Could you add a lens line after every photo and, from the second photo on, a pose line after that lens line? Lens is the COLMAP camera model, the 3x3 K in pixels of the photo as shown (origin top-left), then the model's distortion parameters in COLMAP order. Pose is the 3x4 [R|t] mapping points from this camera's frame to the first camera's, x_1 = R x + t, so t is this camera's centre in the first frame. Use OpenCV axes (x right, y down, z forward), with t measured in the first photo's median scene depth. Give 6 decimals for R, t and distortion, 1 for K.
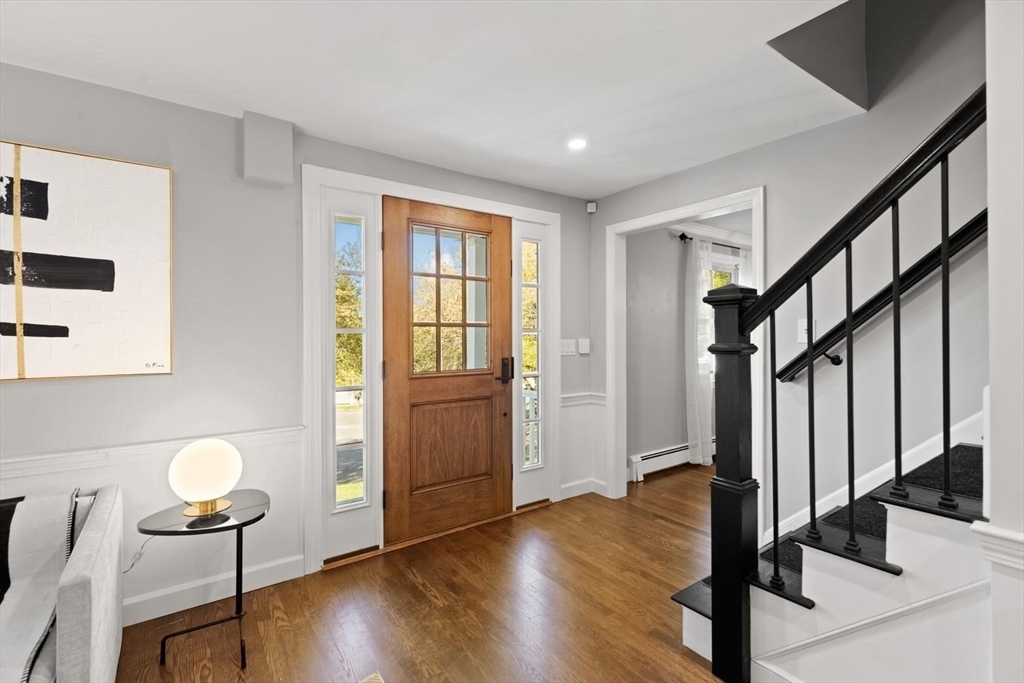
lens RADIAL K [[470.6, 0, 509.9], [0, 470.6, 338.2], [0, 0, 1]] dist [0.004694, -0.001583]
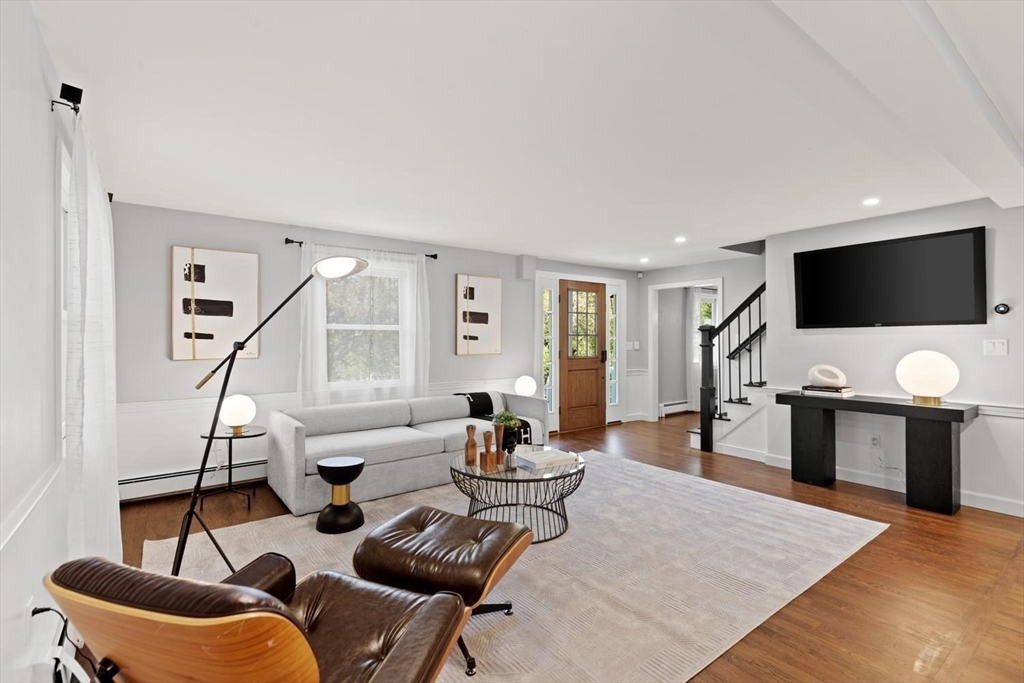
lens RADIAL K [[470.6, 0, 507.3], [0, 470.6, 335.5], [0, 0, 1]] dist [0.004694, -0.001583]
pose [[0.999875, 0.005351, 0.014893, -0.589984], [-0.005166, 0.999910, -0.012405, 0.002640], [-0.014958, 0.012326, 0.999812, -1.379202]]
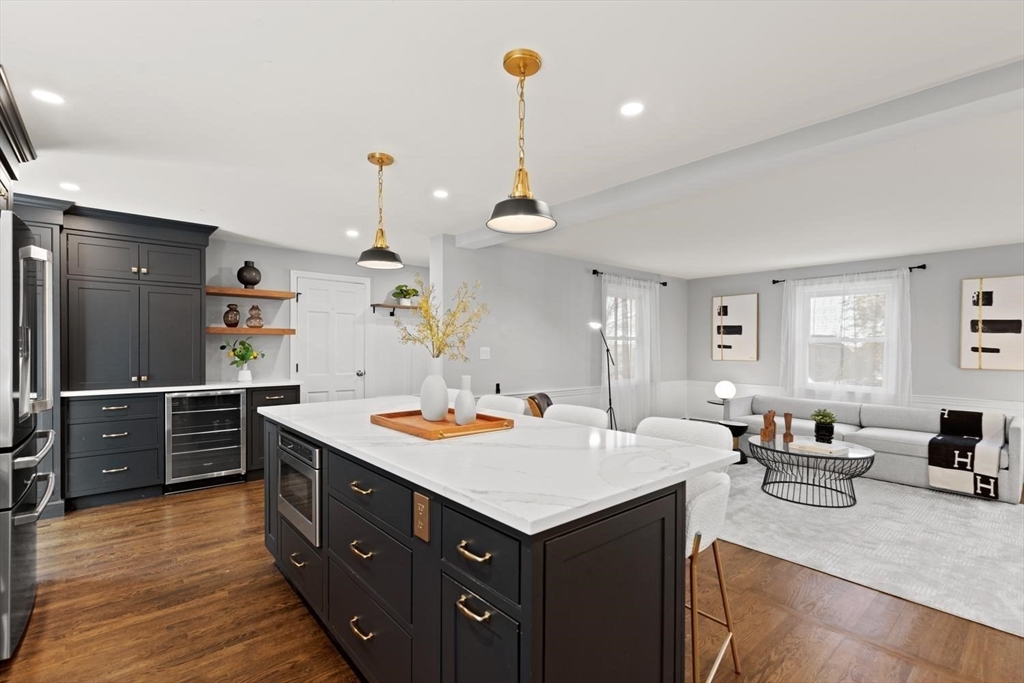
lens RADIAL K [[470.6, 0, 512.7], [0, 470.6, 349.0], [0, 0, 1]] dist [0.004694, -0.001583]
pose [[0.084863, 0.016797, -0.996251, 0.939627], [-0.013903, 0.999781, 0.015672, -0.019073], [0.996296, 0.012521, 0.085078, -1.259143]]
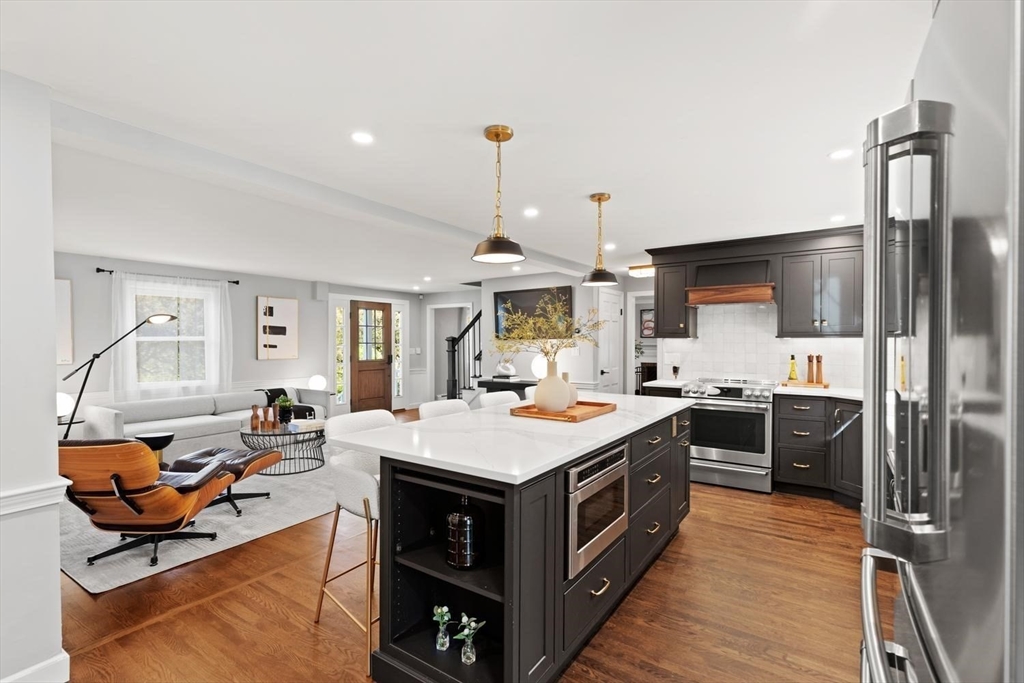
lens RADIAL K [[470.6, 0, 510.8], [0, 470.6, 346.1], [0, 0, 1]] dist [0.004694, -0.001583]
pose [[0.939358, 0.001423, 0.342935, -0.356262], [-0.001721, 0.999998, 0.000562, -0.016945], [-0.342933, -0.001118, 0.939359, -2.261608]]
